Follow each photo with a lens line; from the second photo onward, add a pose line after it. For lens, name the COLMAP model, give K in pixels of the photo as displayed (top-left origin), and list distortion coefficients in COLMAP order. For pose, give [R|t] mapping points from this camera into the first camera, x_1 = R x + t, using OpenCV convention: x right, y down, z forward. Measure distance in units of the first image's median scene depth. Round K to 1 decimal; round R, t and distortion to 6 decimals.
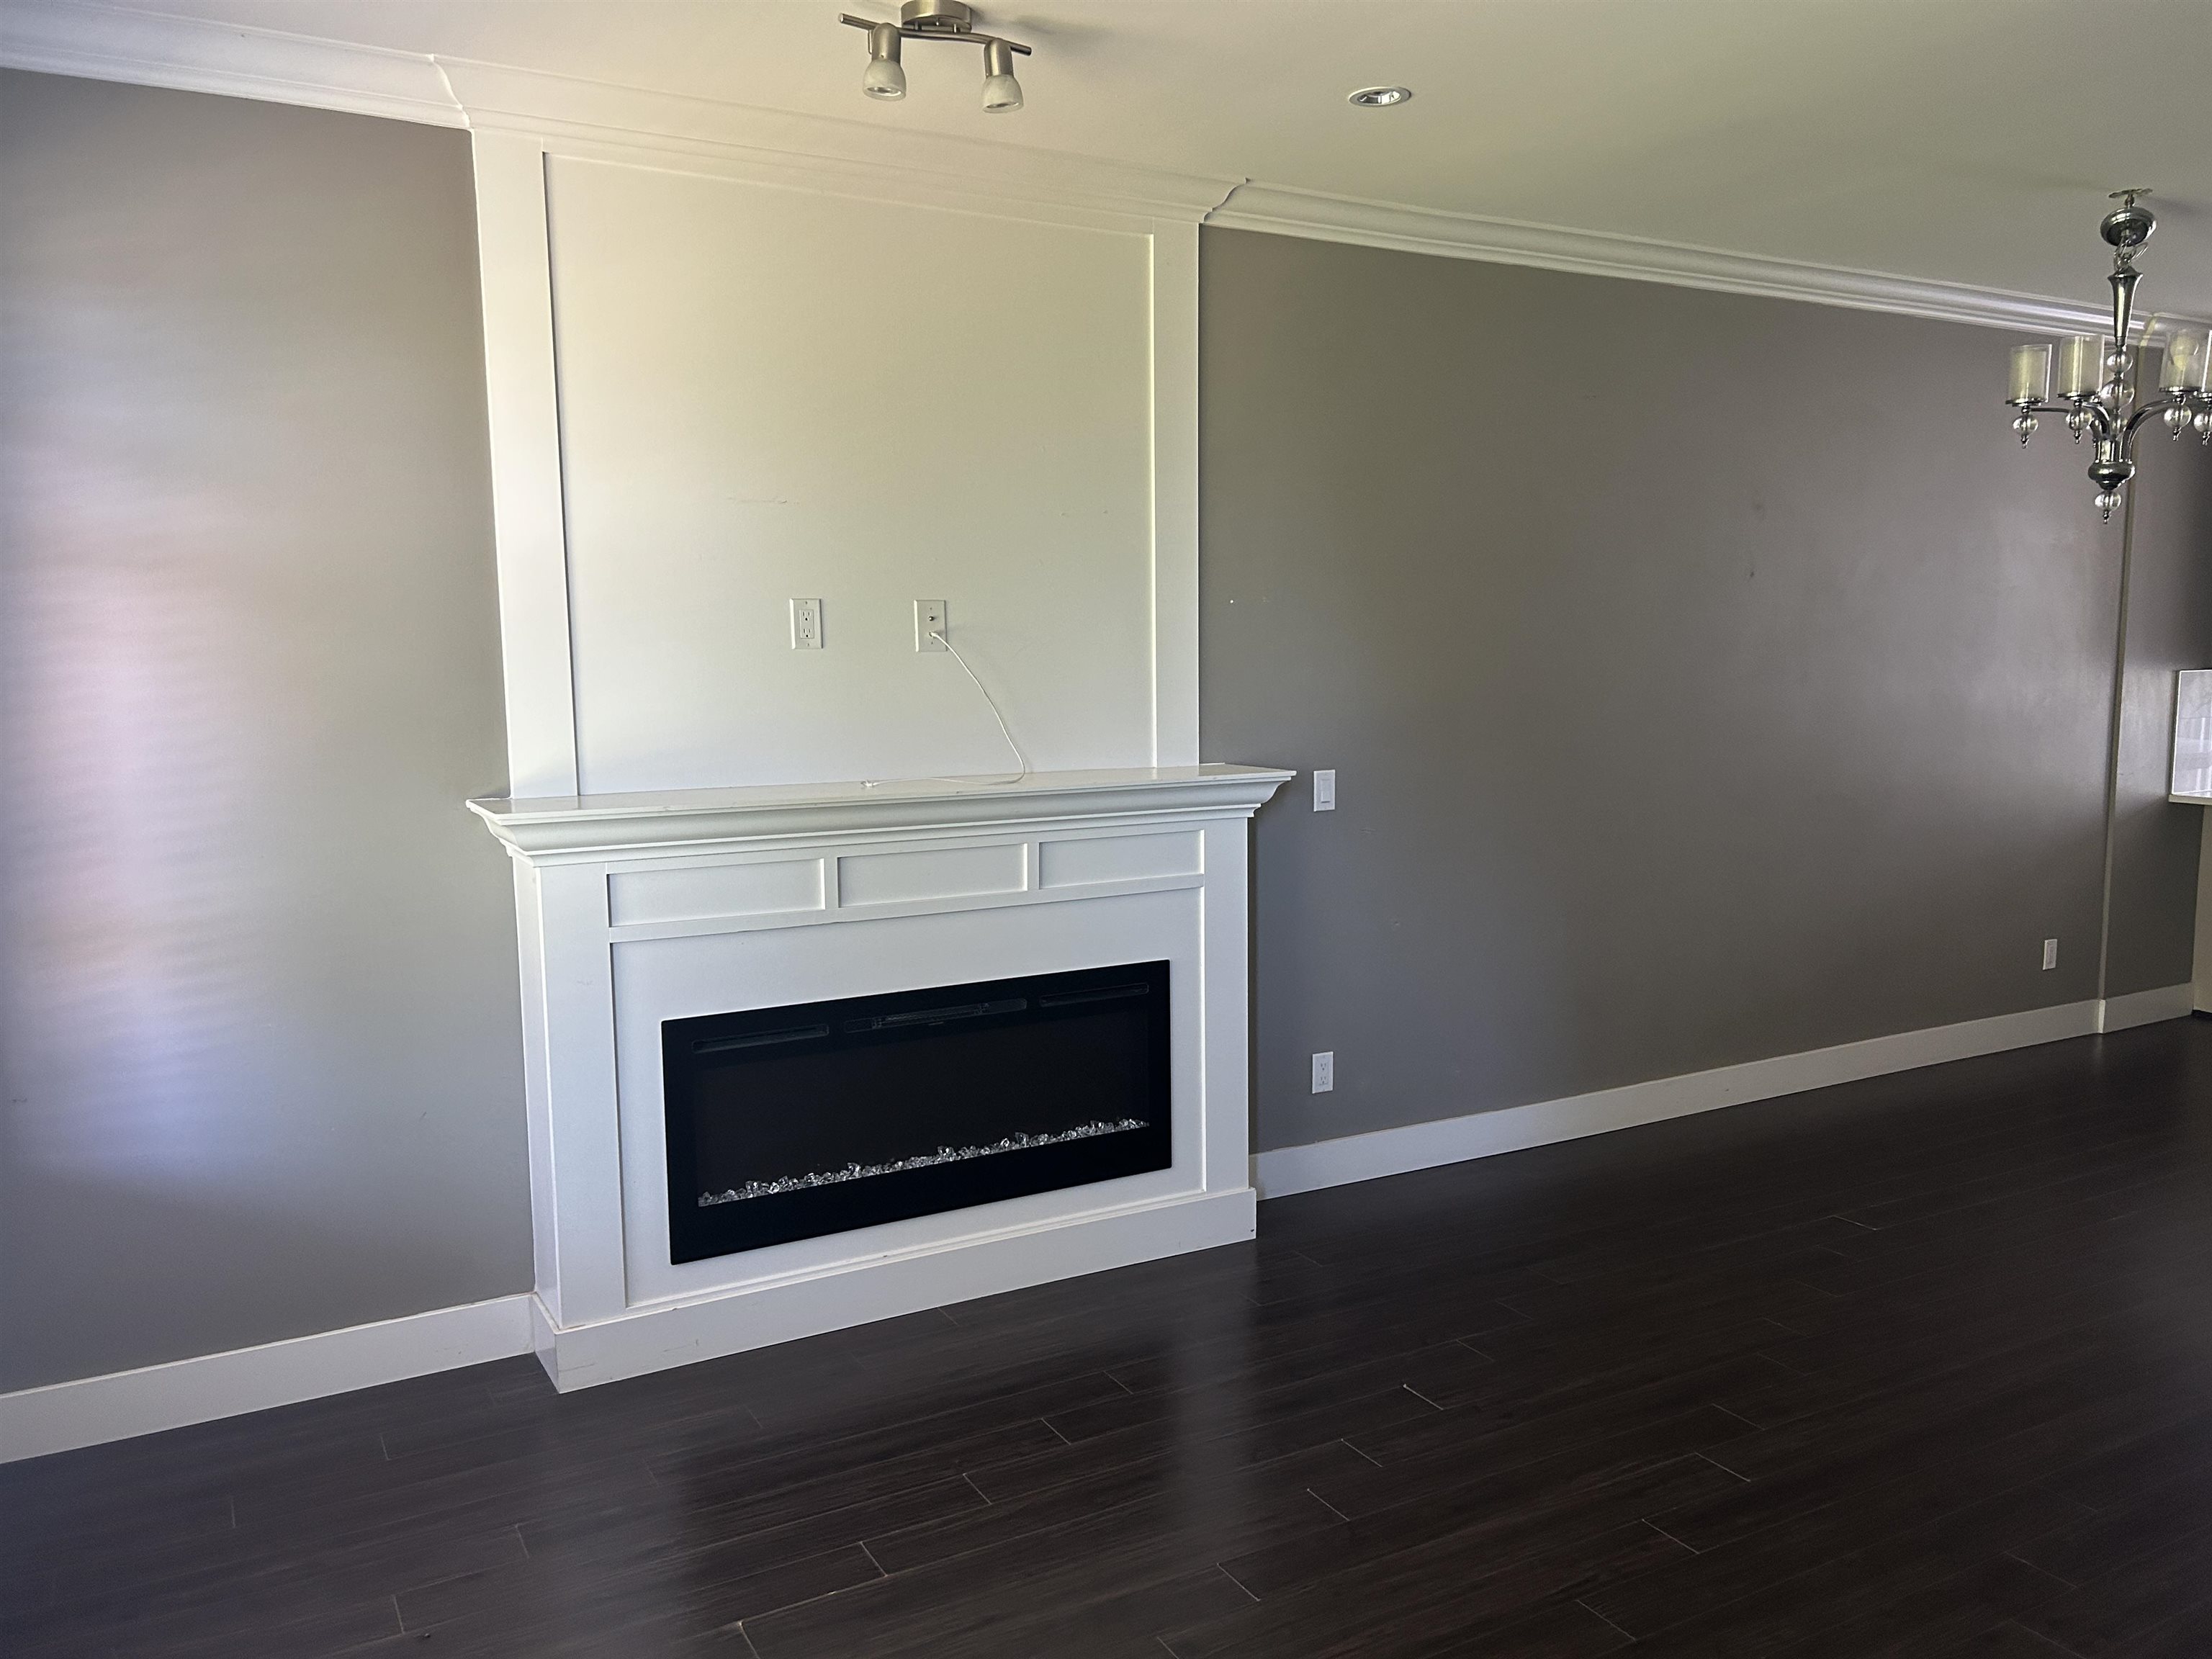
lens RADIAL K [[1659.8, 0, 1117.1], [0, 1659.8, 847.7], [0, 0, 1]] dist [0.039242, -0.047426]
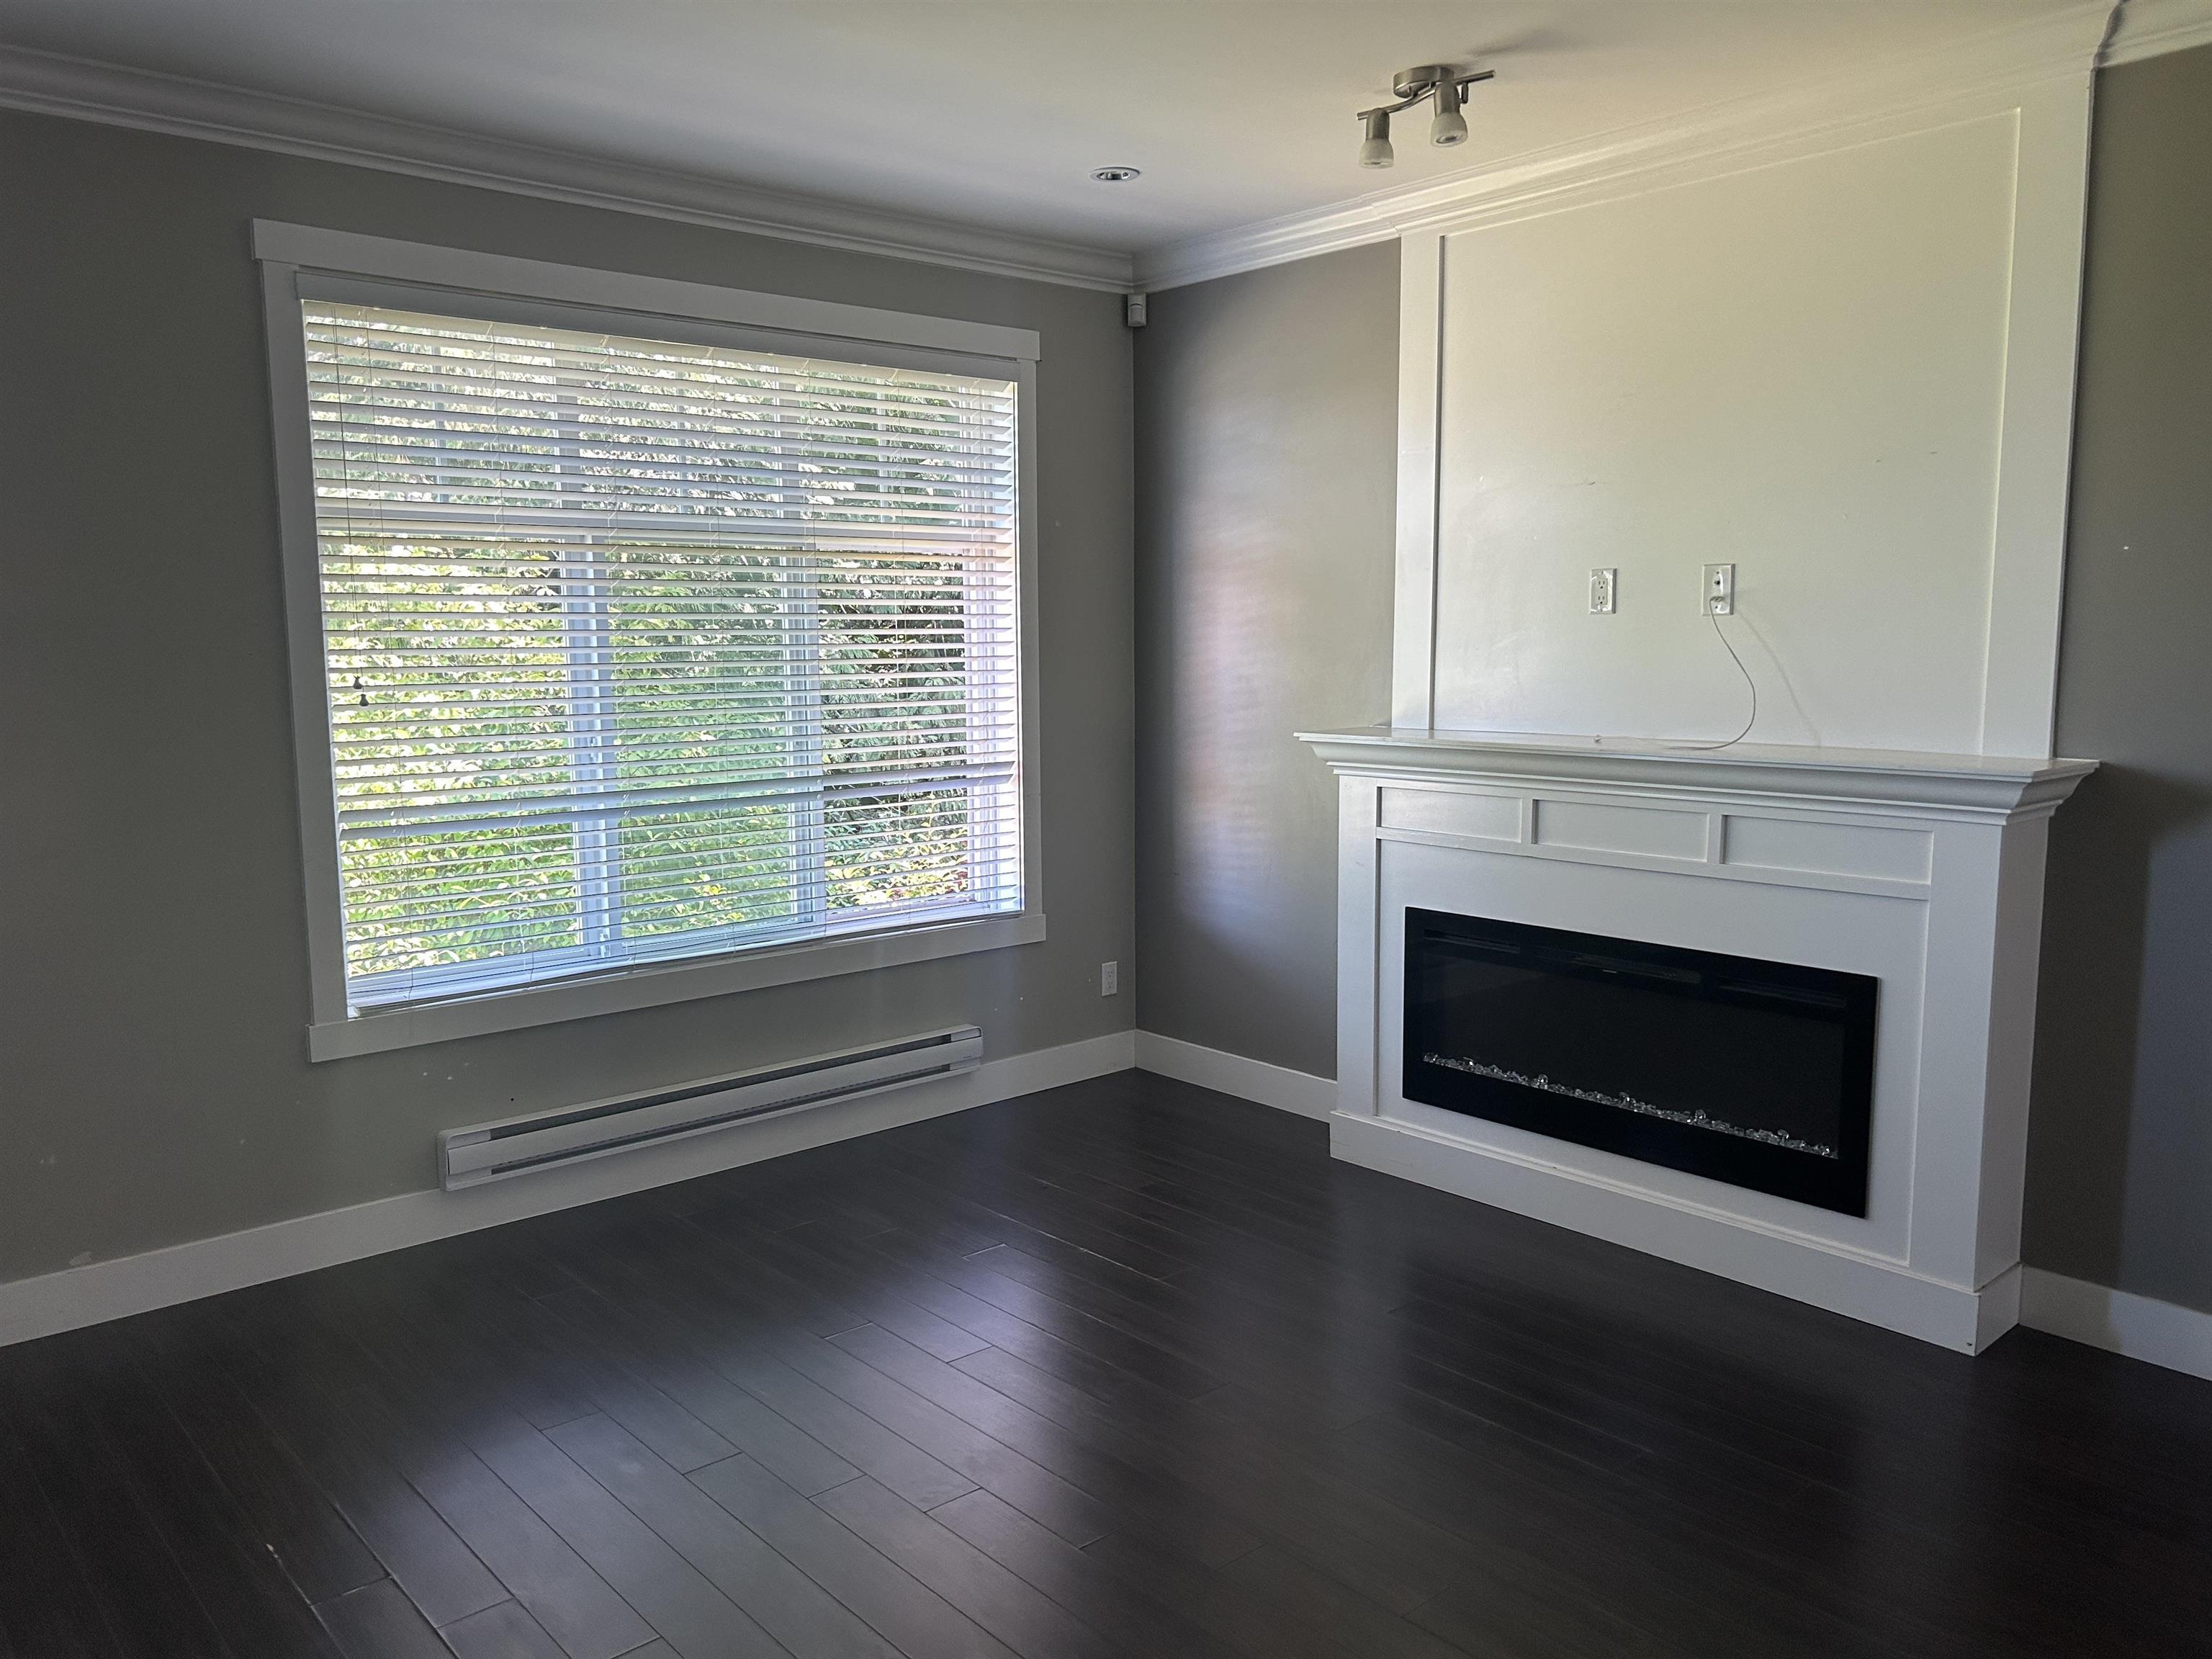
lens RADIAL K [[1659.8, 0, 1123.5], [0, 1659.8, 810.3], [0, 0, 1]] dist [0.039242, -0.047426]
pose [[0.201765, 0.119611, -0.972103, 0.844698], [-0.104713, 0.989461, 0.100013, -0.068450], [0.973820, 0.081613, 0.212163, 0.469417]]
